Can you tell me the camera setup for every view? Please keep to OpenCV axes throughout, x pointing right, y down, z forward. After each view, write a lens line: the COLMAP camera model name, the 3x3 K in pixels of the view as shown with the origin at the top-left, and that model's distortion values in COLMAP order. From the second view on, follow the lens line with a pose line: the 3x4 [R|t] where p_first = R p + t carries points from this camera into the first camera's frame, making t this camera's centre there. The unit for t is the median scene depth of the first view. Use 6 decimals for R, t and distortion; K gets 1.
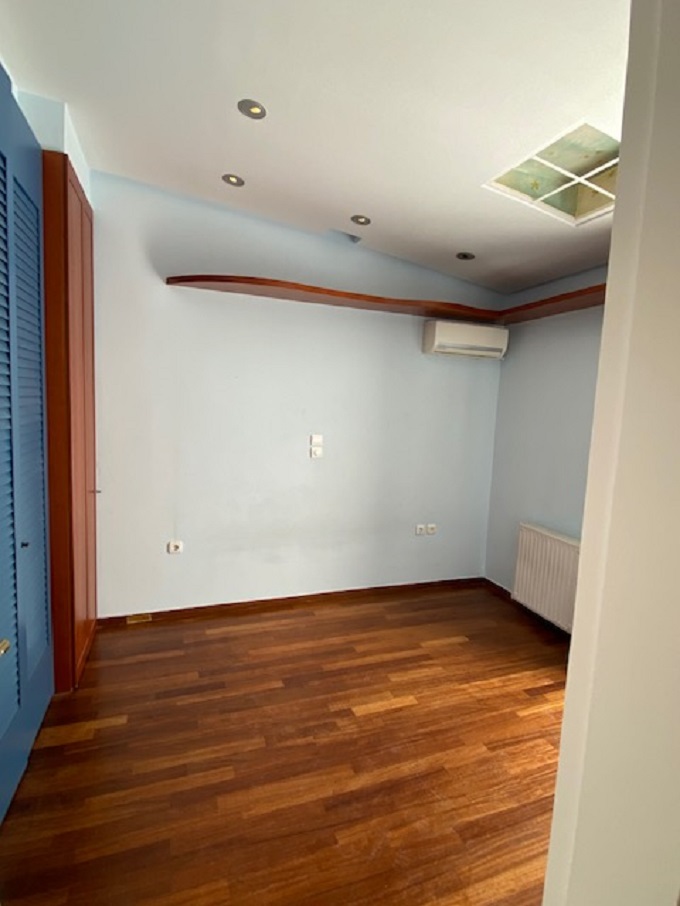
lens RADIAL K [[458.8, 0, 341.0], [0, 458.8, 445.9], [0, 0, 1]] dist [-0.004192, -0.001536]
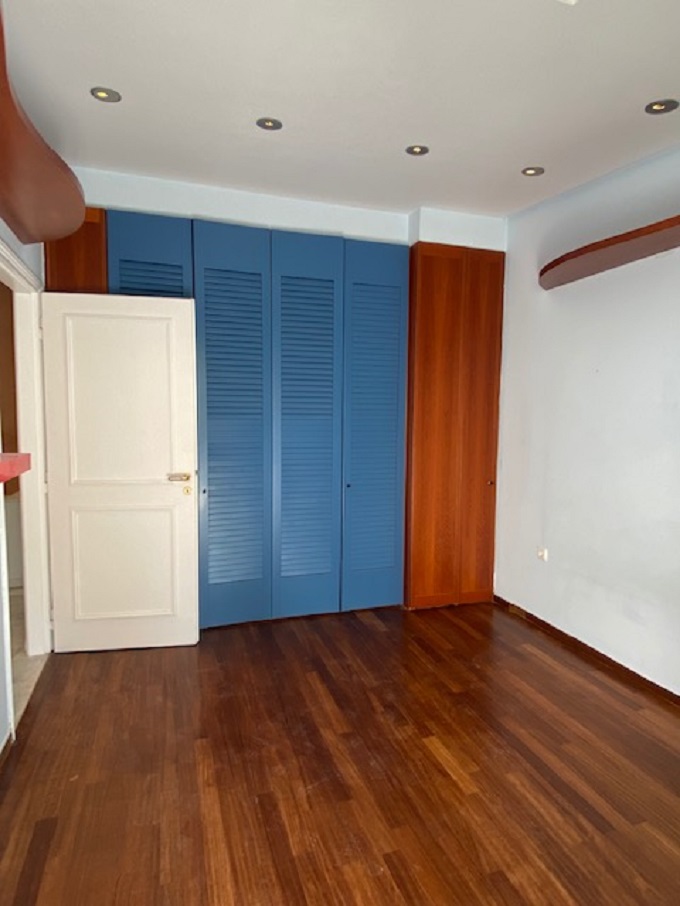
lens RADIAL K [[503.3, 0, 340.2], [0, 503.3, 454.4], [0, 0, 1]] dist [-0.026292, -0.001187]
pose [[-0.000854, 0.049691, -0.998764, 0.965100], [-0.124082, 0.991041, 0.049413, 0.024343], [0.992272, 0.123970, 0.005319, 0.780126]]
